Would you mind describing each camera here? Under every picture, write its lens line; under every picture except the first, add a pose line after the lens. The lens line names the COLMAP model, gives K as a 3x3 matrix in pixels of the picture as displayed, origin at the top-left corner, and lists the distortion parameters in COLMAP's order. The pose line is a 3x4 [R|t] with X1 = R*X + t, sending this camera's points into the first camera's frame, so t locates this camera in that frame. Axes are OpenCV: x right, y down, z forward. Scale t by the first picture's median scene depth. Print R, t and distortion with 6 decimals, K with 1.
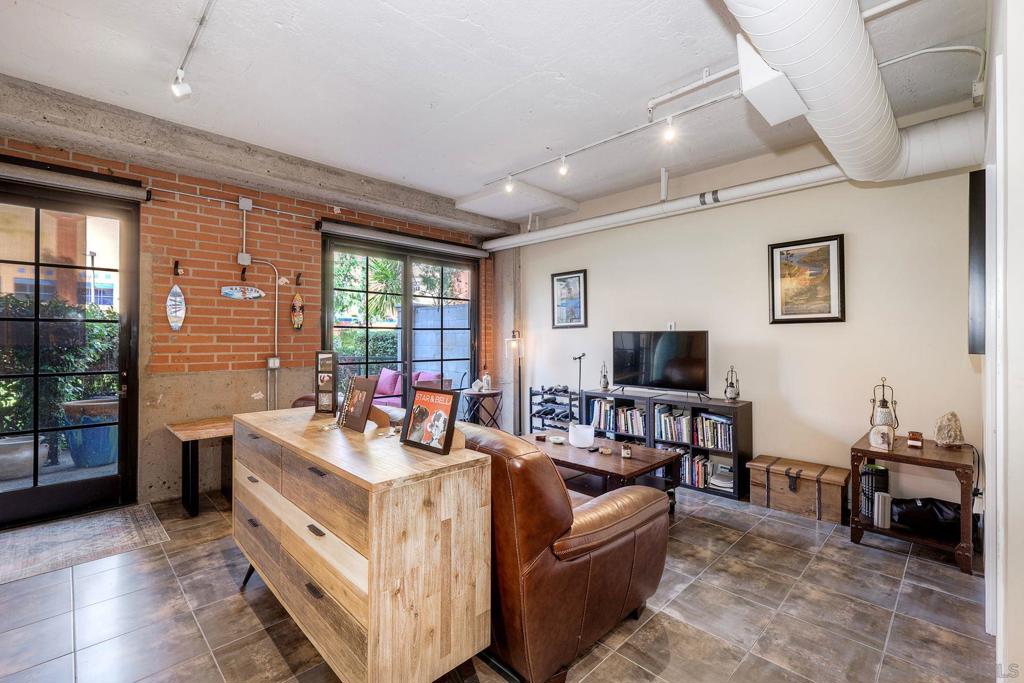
lens RADIAL K [[448.5, 0, 513.0], [0, 448.5, 348.4], [0, 0, 1]] dist [0.002461, -0.000825]
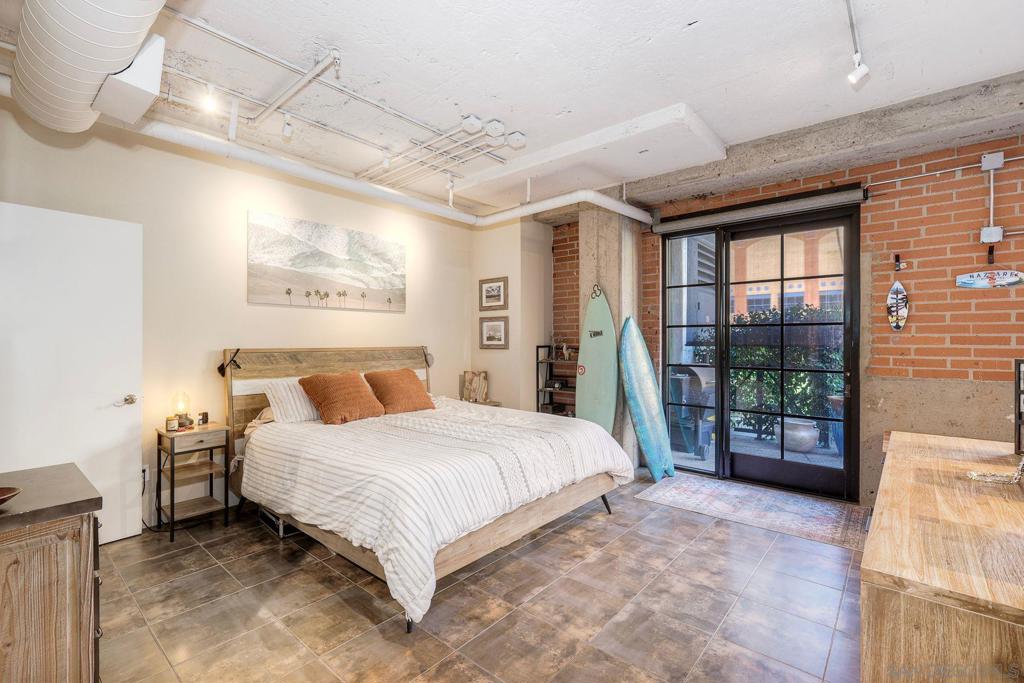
lens RADIAL K [[448.5, 0, 520.8], [0, 448.5, 345.7], [0, 0, 1]] dist [0.002461, -0.000825]
pose [[0.078316, 0.012771, -0.996847, 0.103028], [-0.021301, 0.999711, 0.011134, -0.003602], [0.996701, 0.020362, 0.078566, 0.165508]]
